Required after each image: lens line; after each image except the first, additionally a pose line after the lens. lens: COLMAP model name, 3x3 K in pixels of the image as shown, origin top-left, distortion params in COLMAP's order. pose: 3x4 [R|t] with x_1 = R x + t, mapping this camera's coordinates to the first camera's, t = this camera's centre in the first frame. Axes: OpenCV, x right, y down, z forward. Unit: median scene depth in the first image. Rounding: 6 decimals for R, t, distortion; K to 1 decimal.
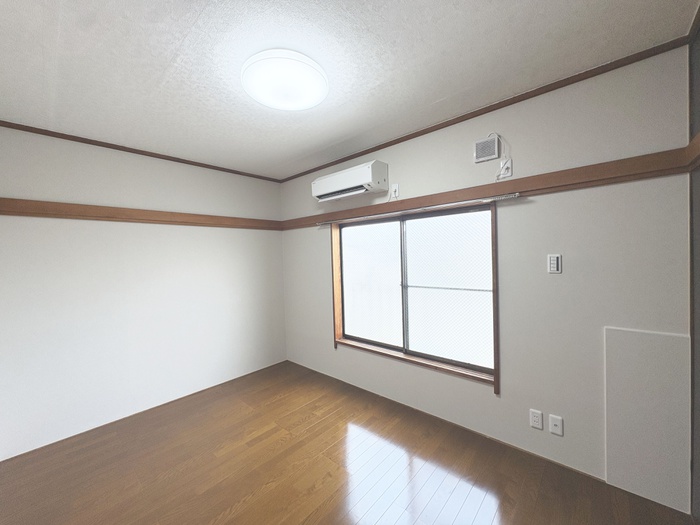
lens RADIAL K [[278.4, 0, 350.0], [0, 278.4, 262.5], [0, 0, 1]] dist [0.000017, 0.000325]
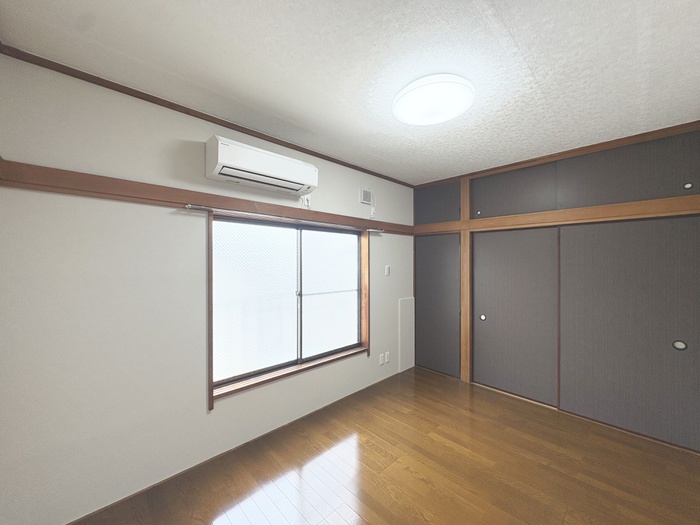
lens RADIAL K [[278.4, 0, 350.0], [0, 278.4, 262.5], [0, 0, 1]] dist [0.000017, 0.000325]
pose [[0.070752, 0.033785, 0.996922, -0.952037], [0.019340, 0.999192, -0.035235, 0.007856], [-0.997306, 0.021774, 0.070041, 0.910001]]
